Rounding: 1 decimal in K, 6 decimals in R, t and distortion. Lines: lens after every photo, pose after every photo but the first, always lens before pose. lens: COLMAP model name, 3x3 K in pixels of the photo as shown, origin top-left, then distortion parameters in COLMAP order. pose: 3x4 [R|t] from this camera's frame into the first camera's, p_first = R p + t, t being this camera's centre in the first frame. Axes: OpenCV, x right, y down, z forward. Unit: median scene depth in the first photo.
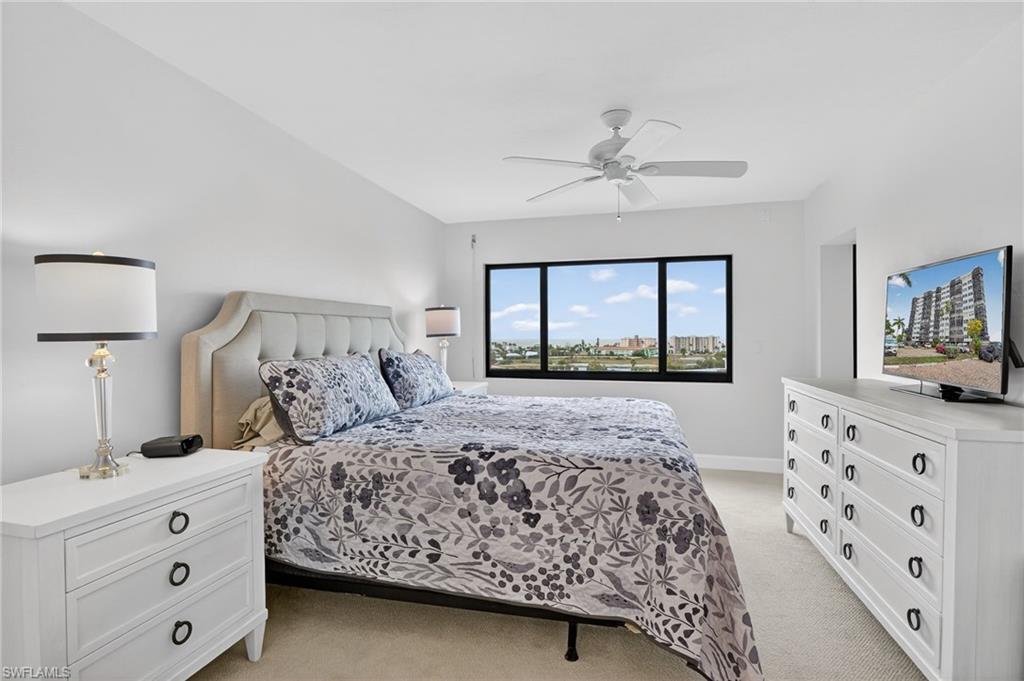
lens RADIAL K [[494.5, 0, 513.0], [0, 494.5, 340.4], [0, 0, 1]] dist [-0.004482, -0.000748]
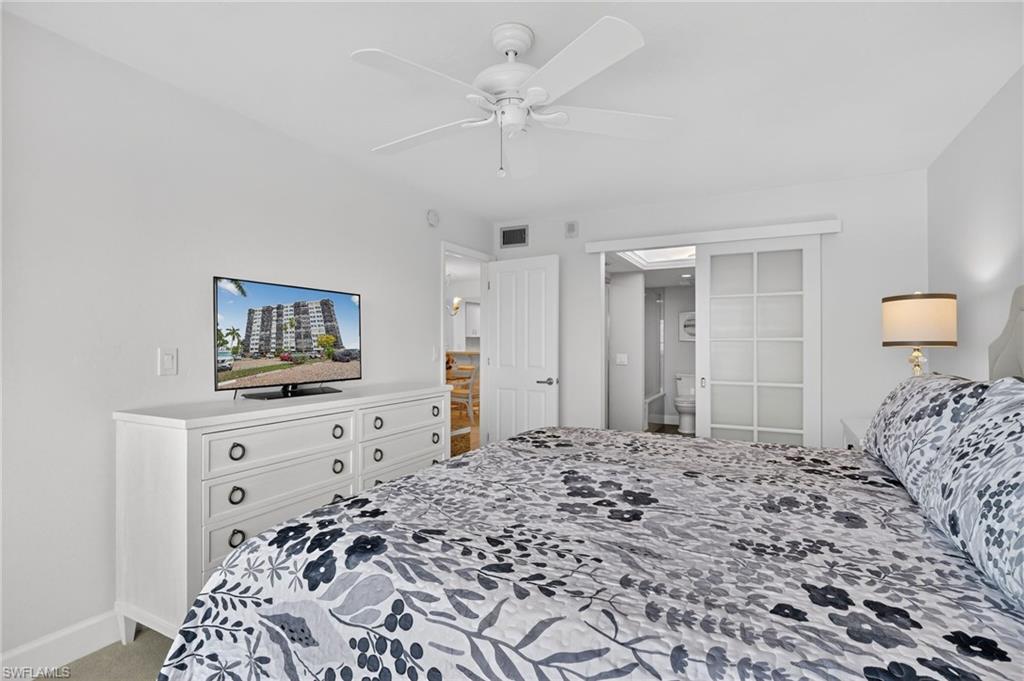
lens RADIAL K [[494.5, 0, 509.9], [0, 494.5, 341.0], [0, 0, 1]] dist [-0.004482, -0.000748]
pose [[-0.980493, 0.004454, 0.196506, 0.108481], [0.007032, 0.999898, 0.012424, -0.031140], [-0.196431, 0.013563, -0.980424, 1.923399]]
